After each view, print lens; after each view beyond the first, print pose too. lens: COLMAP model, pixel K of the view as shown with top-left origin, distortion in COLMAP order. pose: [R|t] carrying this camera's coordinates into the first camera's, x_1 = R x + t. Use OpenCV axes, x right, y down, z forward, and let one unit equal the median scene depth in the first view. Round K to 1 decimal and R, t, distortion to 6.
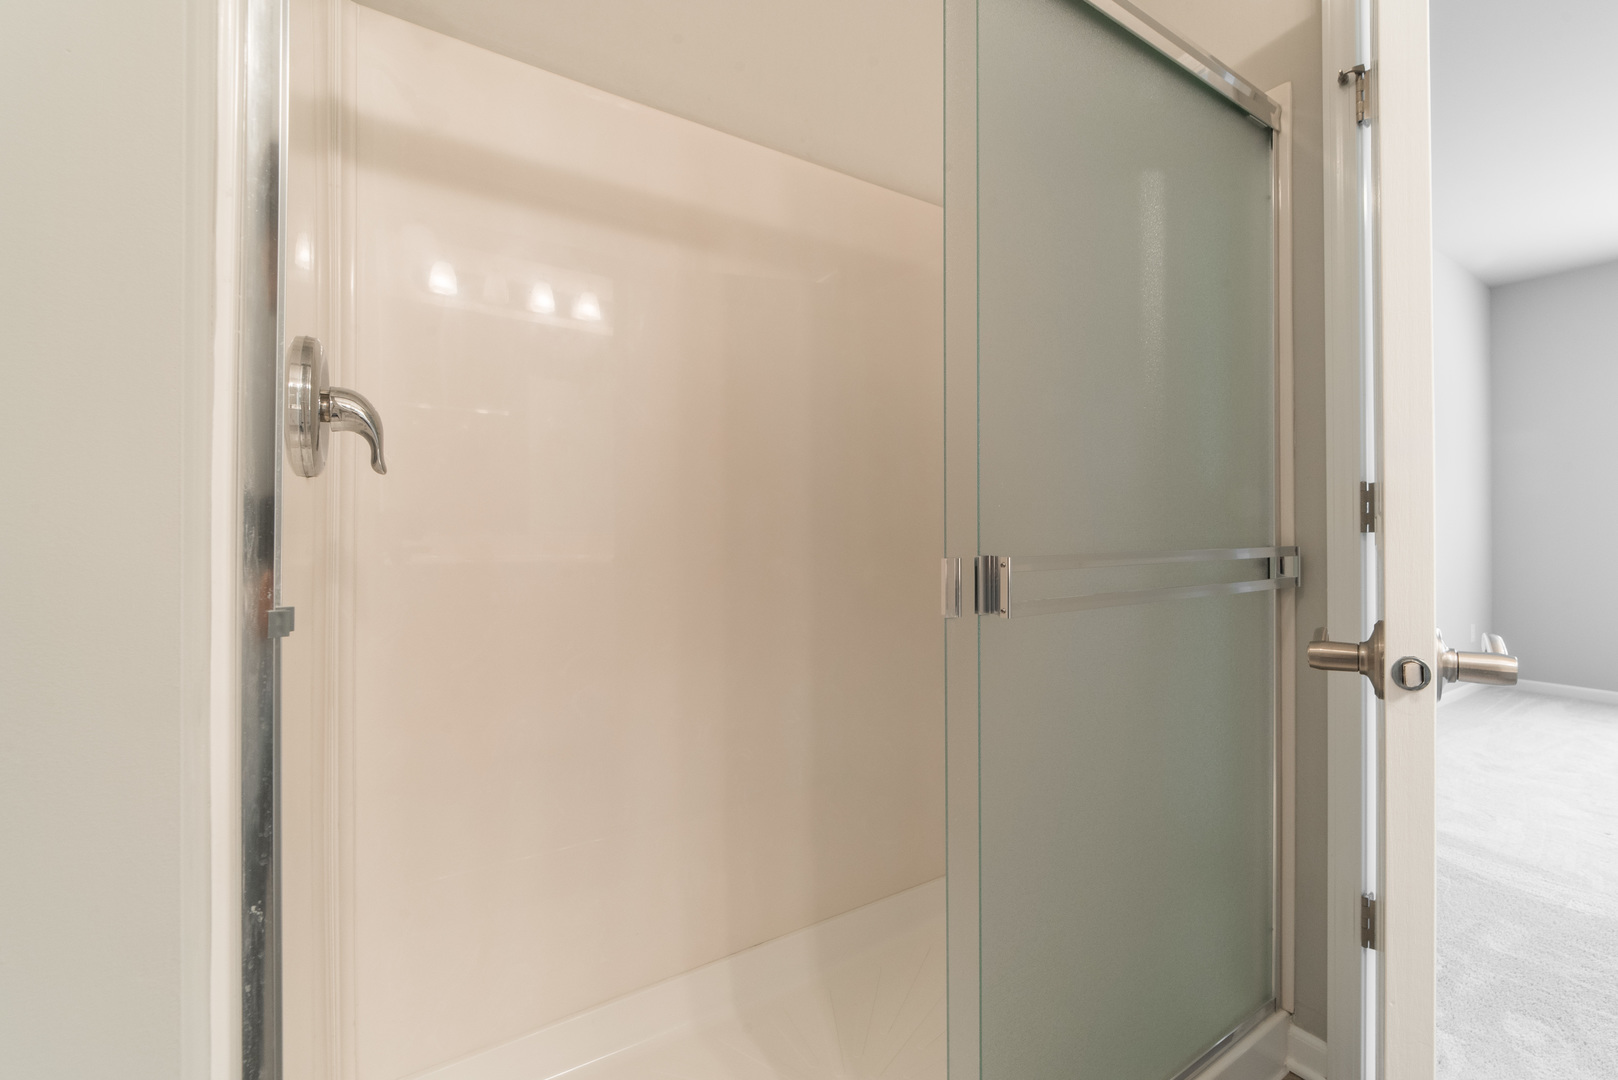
lens RADIAL K [[824.6, 0, 810.0], [0, 824.6, 584.0], [0, 0, 1]] dist [-0.017113, 0.000958]
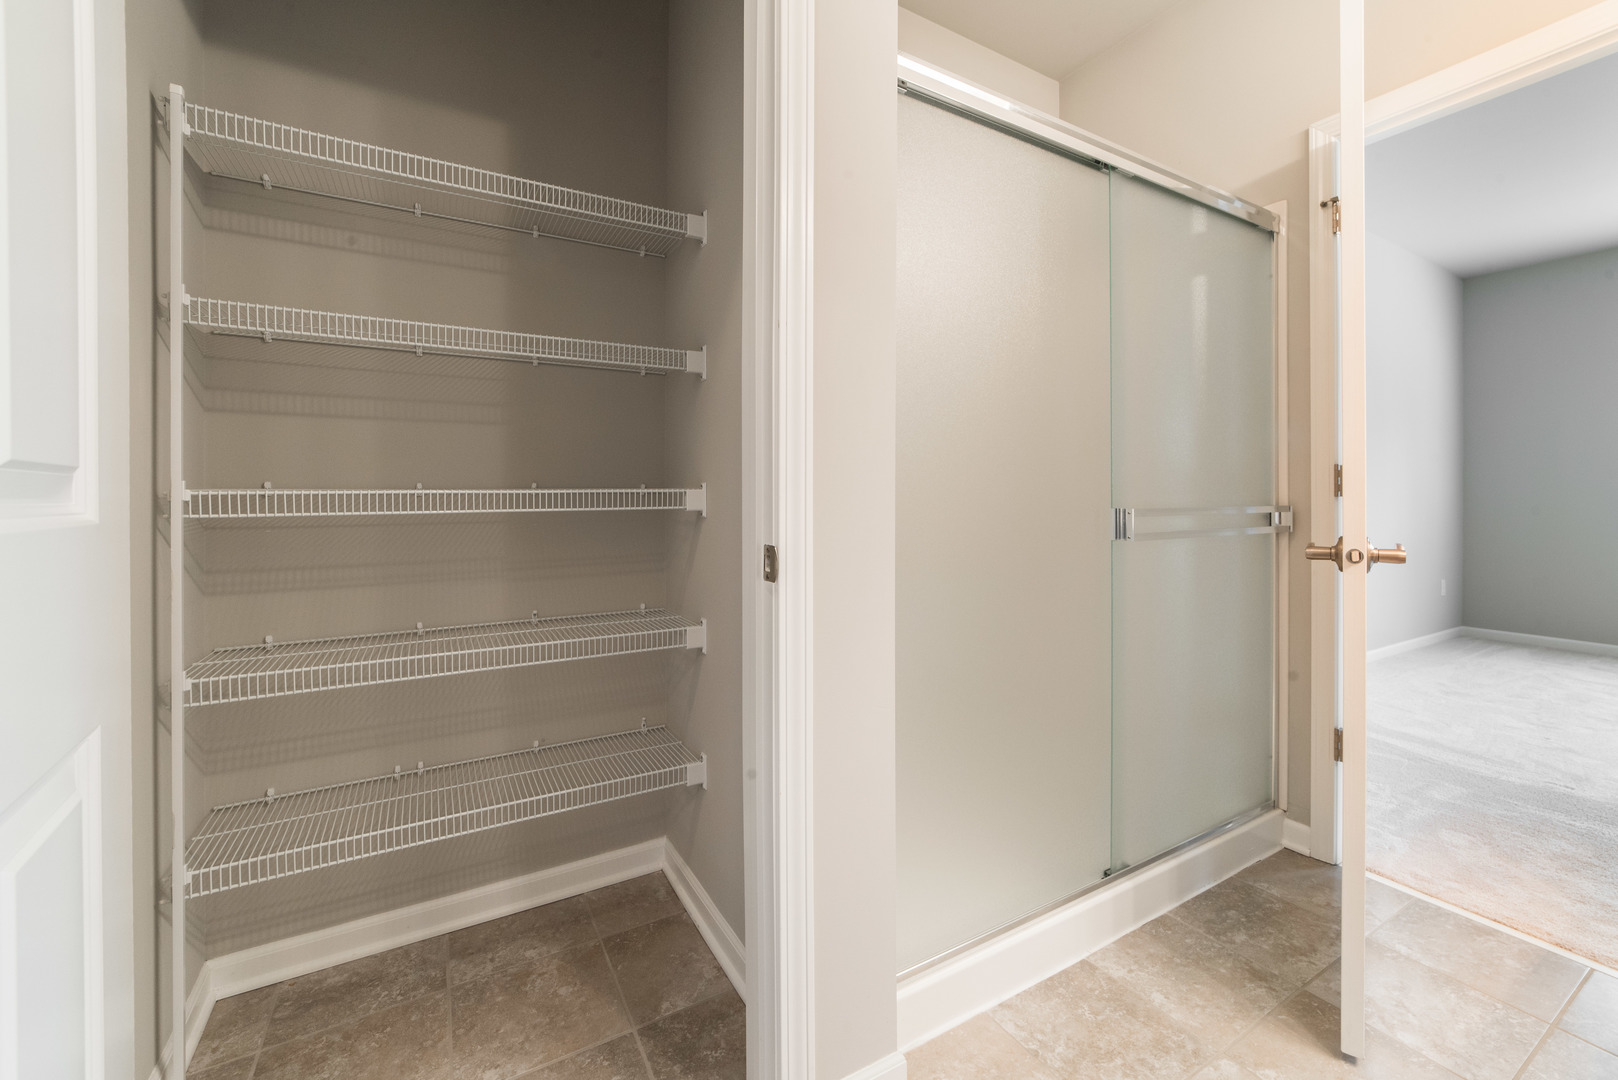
lens RADIAL K [[655.9, 0, 809.0], [0, 655.9, 540.0], [0, 0, 1]] dist [-0.010773, 0.000132]
pose [[0.996102, 0.003198, -0.088147, -0.196702], [-0.003164, 0.999995, 0.000529, 0.021827], [0.088148, -0.000248, 0.996107, -0.298949]]
